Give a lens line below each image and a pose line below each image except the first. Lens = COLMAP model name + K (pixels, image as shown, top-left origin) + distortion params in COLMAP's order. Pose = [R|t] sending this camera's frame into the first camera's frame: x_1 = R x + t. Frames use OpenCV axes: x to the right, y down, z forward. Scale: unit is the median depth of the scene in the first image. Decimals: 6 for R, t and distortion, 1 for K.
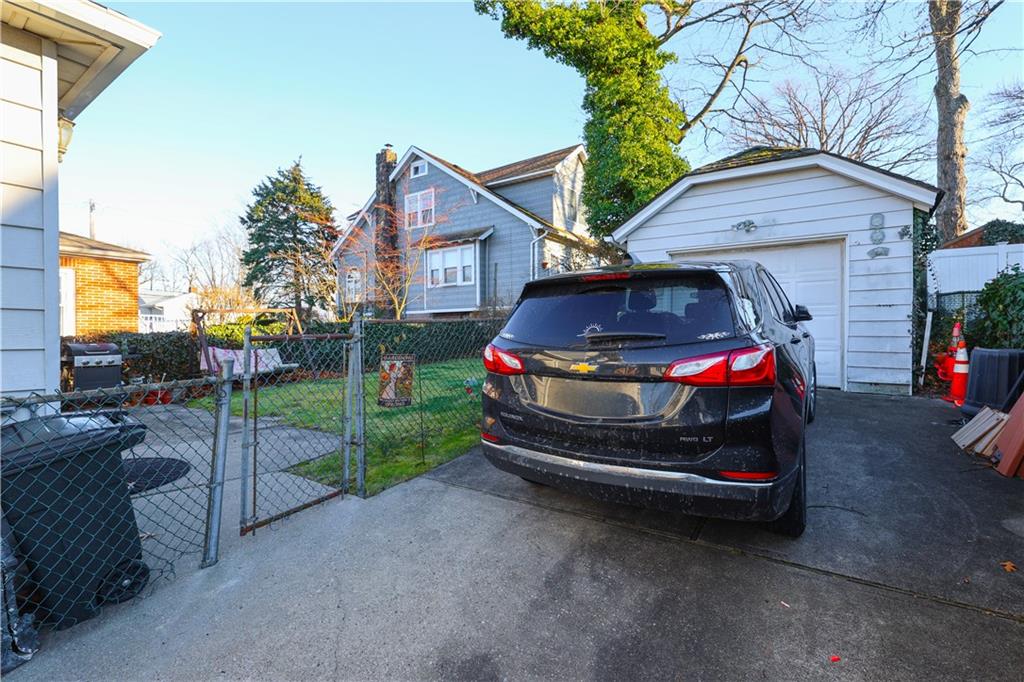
lens RADIAL K [[476.0, 0, 509.4], [0, 476.0, 337.5], [0, 0, 1]] dist [0.001116, -0.000031]
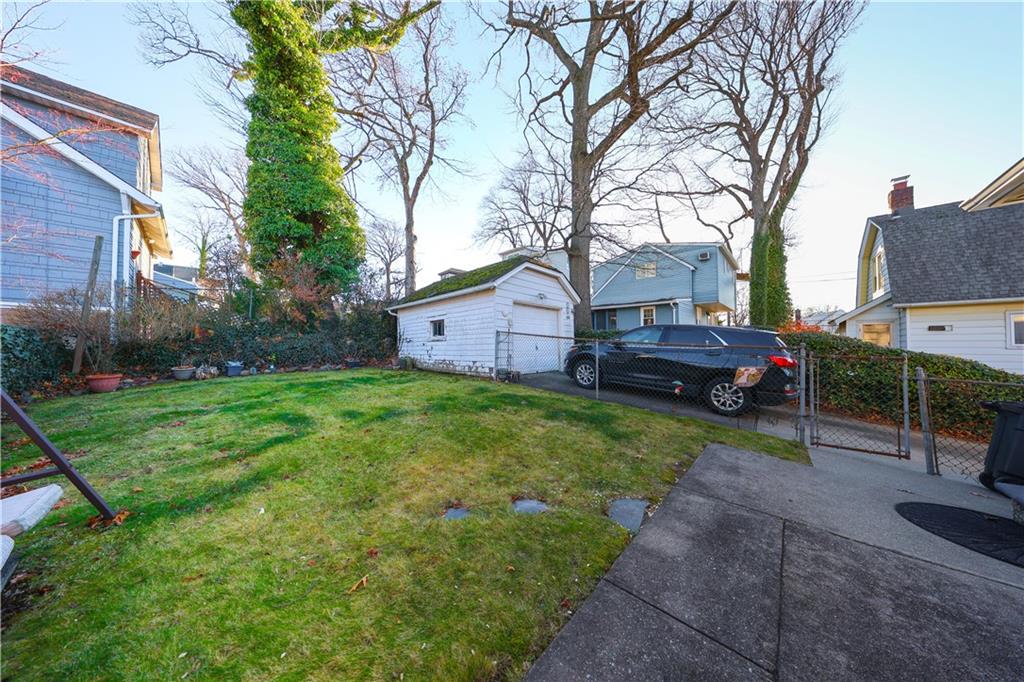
lens RADIAL K [[294.0, 0, 512.0], [0, 294.0, 341.0], [0, 0, 1]] dist [-0.000764, 0.000004]
pose [[0.123842, 0.006658, 0.992280, -0.283488], [0.007103, 0.999946, -0.007596, -0.011652], [-0.992277, 0.007989, 0.123788, 0.354511]]
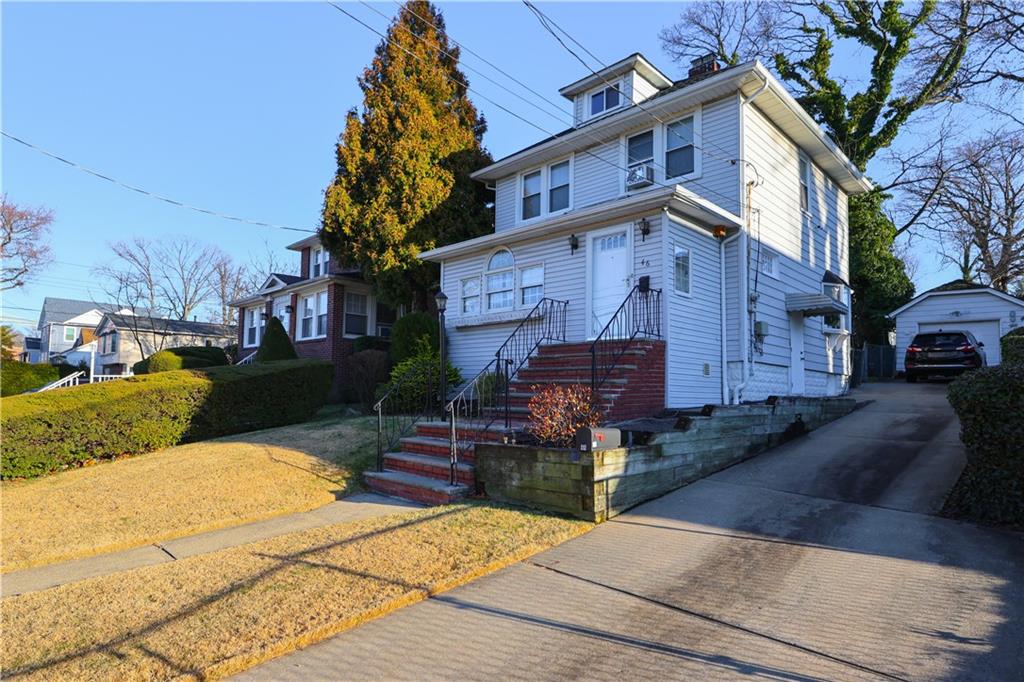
lens RADIAL K [[564.8, 0, 511.1], [0, 564.8, 364.3], [0, 0, 1]] dist [0.000735, -0.000288]
pose [[0.987941, 0.014767, -0.154125, -0.486672], [-0.024620, 0.997759, -0.062217, 0.098353], [0.152861, 0.065261, 0.986091, -0.815602]]
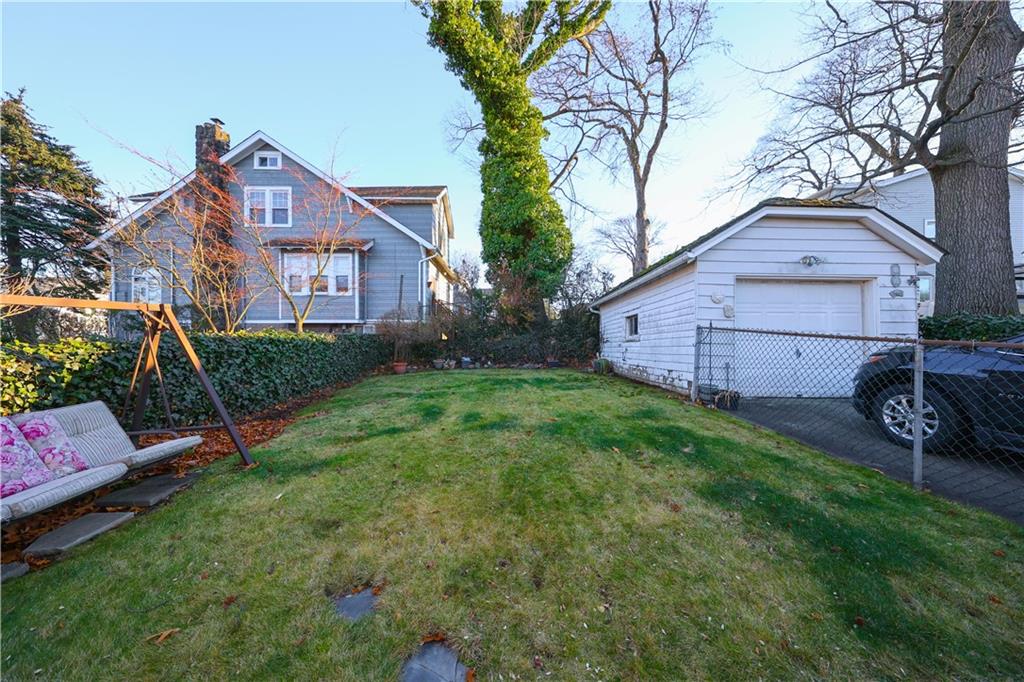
lens RADIAL K [[308.3, 0, 509.5], [0, 308.3, 342.9], [0, 0, 1]] dist [-0.000067, 0.000170]
pose [[0.804955, 0.001633, 0.593334, -0.189113], [0.000577, 0.999994, -0.003535, -0.012833], [-0.593336, 0.003188, 0.804949, 0.303562]]
